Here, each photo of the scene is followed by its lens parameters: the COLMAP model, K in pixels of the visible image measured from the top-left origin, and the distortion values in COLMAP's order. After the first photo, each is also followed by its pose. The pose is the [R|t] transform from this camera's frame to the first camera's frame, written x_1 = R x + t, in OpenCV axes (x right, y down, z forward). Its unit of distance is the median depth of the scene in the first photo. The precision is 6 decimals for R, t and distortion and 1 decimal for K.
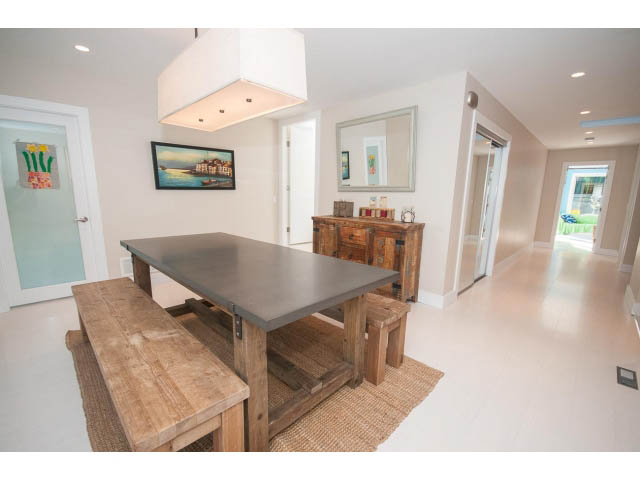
lens RADIAL K [[278.5, 0, 320.3], [0, 278.5, 243.7], [0, 0, 1]] dist [-0.001464, -0.002051]
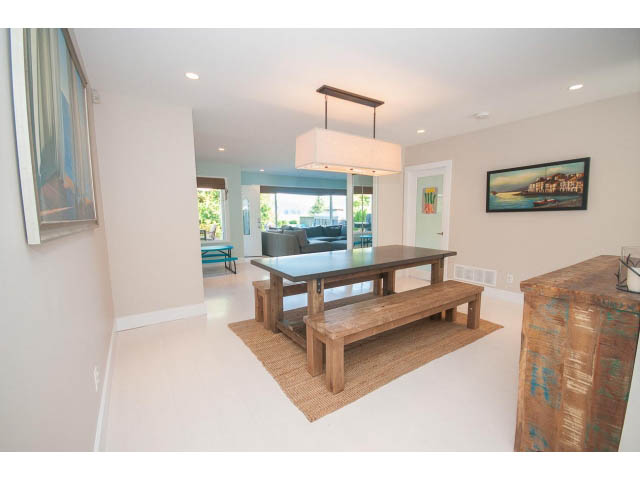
lens RADIAL K [[278.5, 0, 325.4], [0, 278.5, 242.0], [0, 0, 1]] dist [-0.001464, -0.002051]
pose [[-0.202823, 0.085067, -0.975513, 0.621653], [-0.169293, 0.978172, 0.120497, -0.094331], [0.964470, 0.189588, -0.183994, 0.554262]]
